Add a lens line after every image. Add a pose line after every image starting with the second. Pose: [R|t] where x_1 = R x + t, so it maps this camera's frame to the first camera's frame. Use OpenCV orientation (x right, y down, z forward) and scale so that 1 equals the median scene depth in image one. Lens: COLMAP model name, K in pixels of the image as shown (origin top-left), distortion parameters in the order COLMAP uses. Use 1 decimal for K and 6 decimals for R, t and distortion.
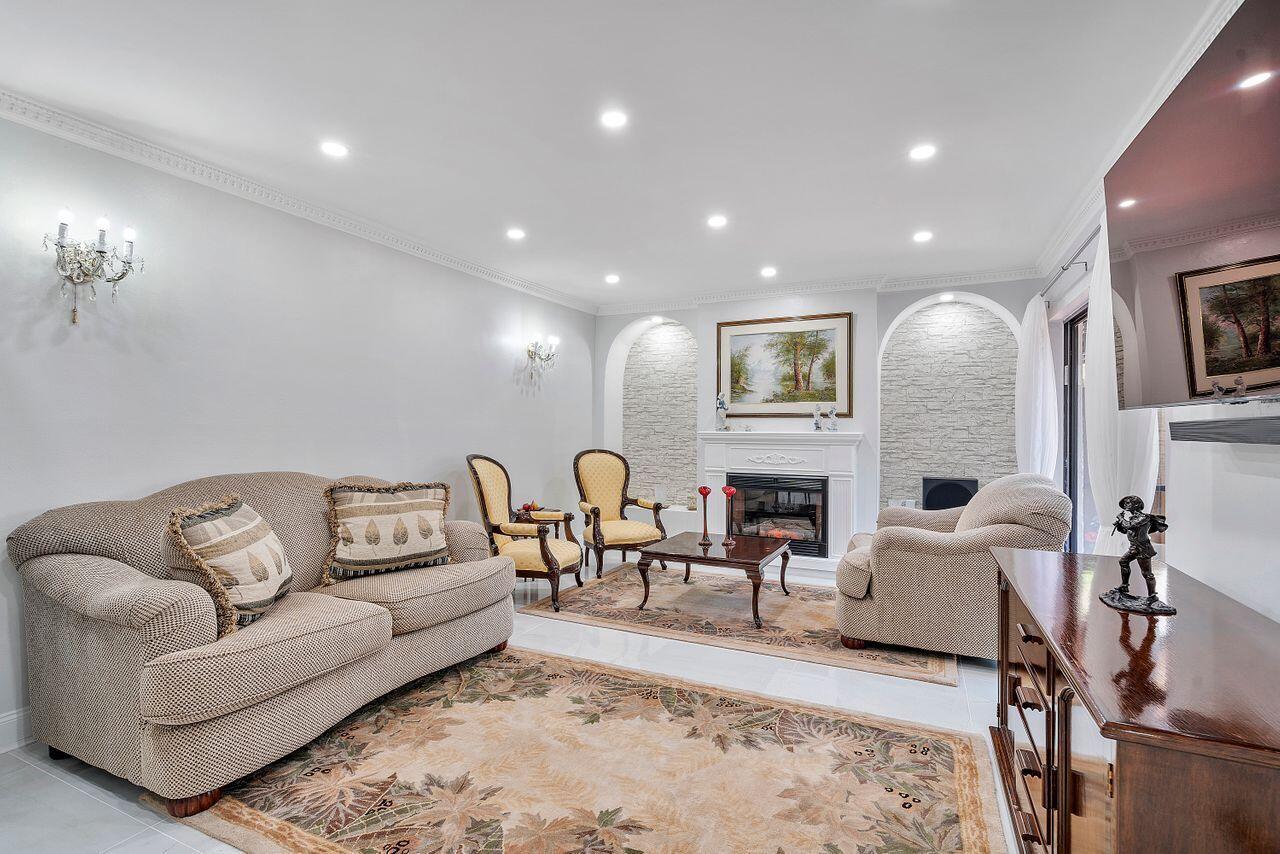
lens RADIAL K [[590.5, 0, 643.3], [0, 590.5, 427.5], [0, 0, 1]] dist [-0.000112, -0.000013]
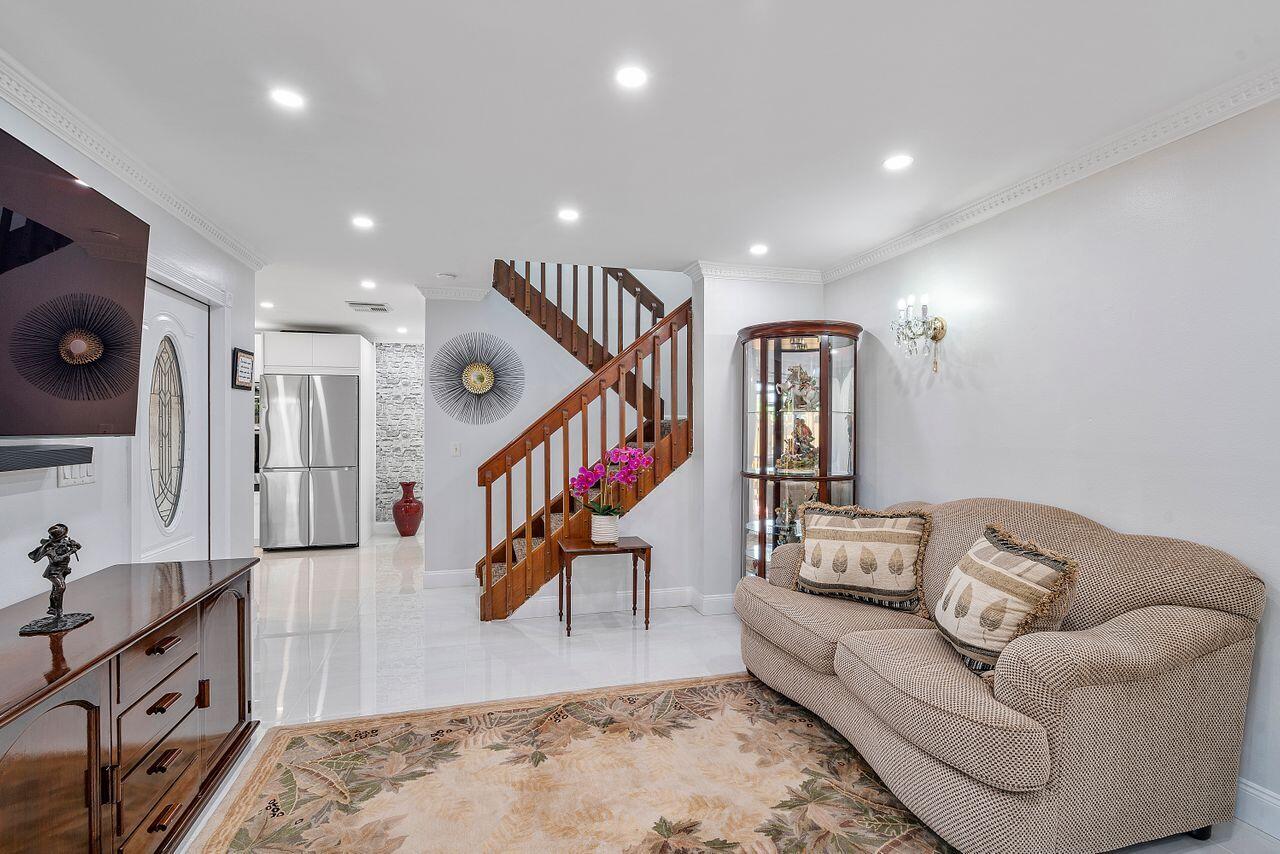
lens RADIAL K [[590.5, 0, 642.1], [0, 590.5, 428.6], [0, 0, 1]] dist [-0.000112, -0.000013]
pose [[-0.756069, 0.001323, -0.654490, 0.475086], [-0.001443, 0.999992, 0.003689, -0.049025], [0.654490, 0.003733, -0.756061, 1.650410]]
